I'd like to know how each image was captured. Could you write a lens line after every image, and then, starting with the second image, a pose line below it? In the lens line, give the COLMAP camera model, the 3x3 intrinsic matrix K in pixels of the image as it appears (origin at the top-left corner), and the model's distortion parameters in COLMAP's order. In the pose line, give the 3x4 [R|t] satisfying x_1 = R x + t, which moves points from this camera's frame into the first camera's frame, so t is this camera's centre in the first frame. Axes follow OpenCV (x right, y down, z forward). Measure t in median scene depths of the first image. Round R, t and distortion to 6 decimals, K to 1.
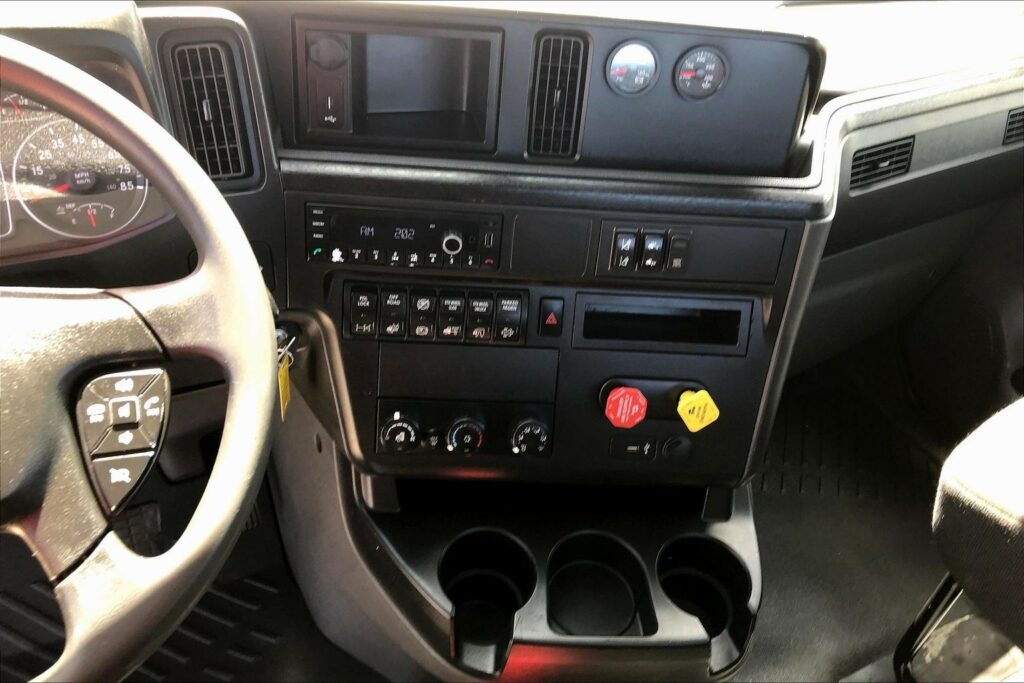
lens RADIAL K [[835.8, 0, 519.3], [0, 835.8, 337.2], [0, 0, 1]] dist [0.063565, -0.084168]
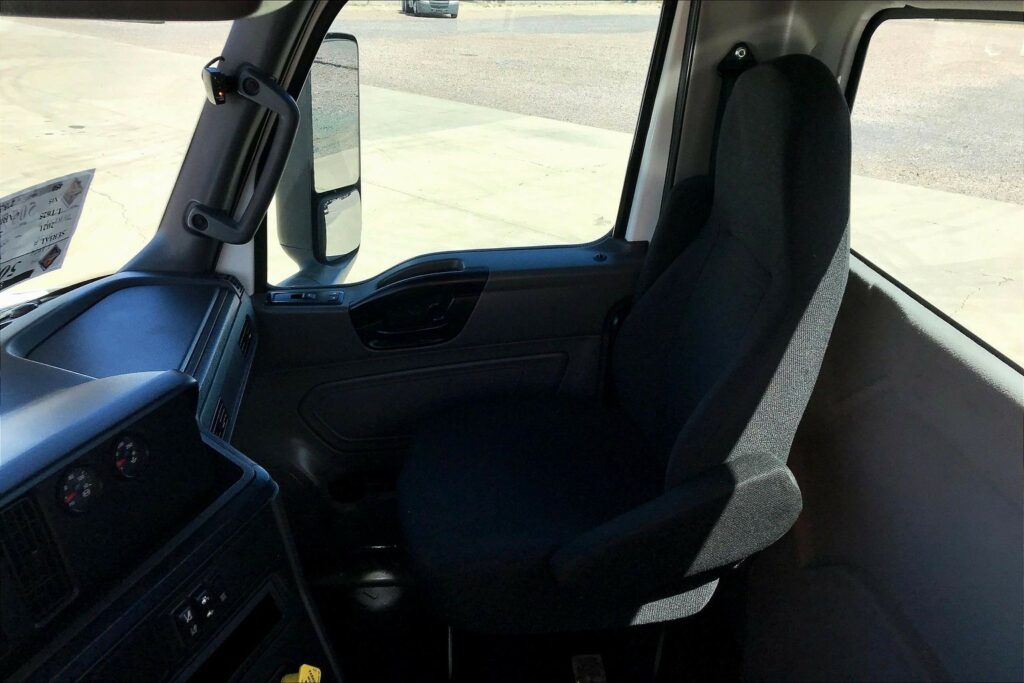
lens RADIAL K [[835.8, 0, 519.3], [0, 835.8, 337.2], [0, 0, 1]] dist [0.063565, -0.084168]
pose [[0.384443, -0.445303, 0.808646, -0.422510], [0.576952, 0.799712, 0.166092, -0.330003], [-0.720646, 0.402698, 0.564362, -0.060470]]
